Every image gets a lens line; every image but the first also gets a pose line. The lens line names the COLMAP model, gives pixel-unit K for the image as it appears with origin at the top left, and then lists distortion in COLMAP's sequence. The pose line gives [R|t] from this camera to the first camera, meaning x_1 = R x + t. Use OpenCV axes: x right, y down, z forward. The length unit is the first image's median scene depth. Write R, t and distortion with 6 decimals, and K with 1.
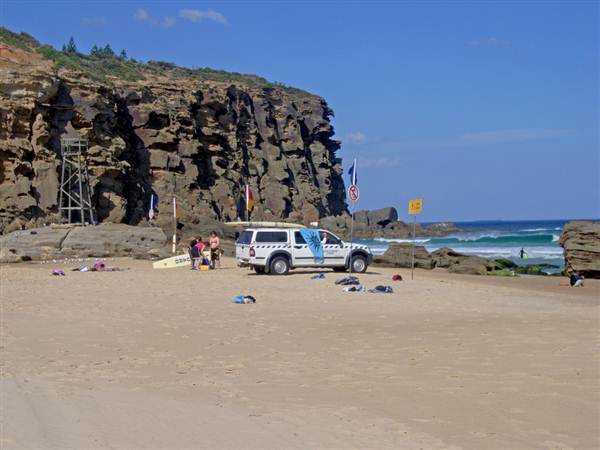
lens RADIAL K [[1489.5, 0, 282.7], [0, 1489.5, 222.2], [0, 0, 1]] dist [-0.135984, 0.000000]
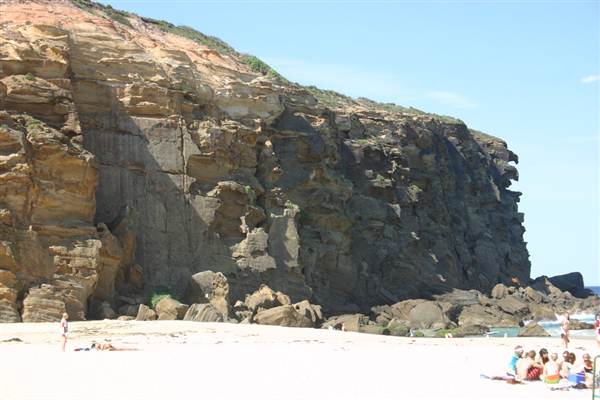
lens RADIAL K [[1347.2, 0, 292.4], [0, 1347.2, 191.3], [0, 0, 1]] dist [0.142762, 0.000000]
pose [[0.995883, 0.008211, 0.090276, -0.181311], [-0.001997, 0.997635, -0.068710, -0.003163], [-0.090627, 0.068247, 0.993544, 0.298842]]
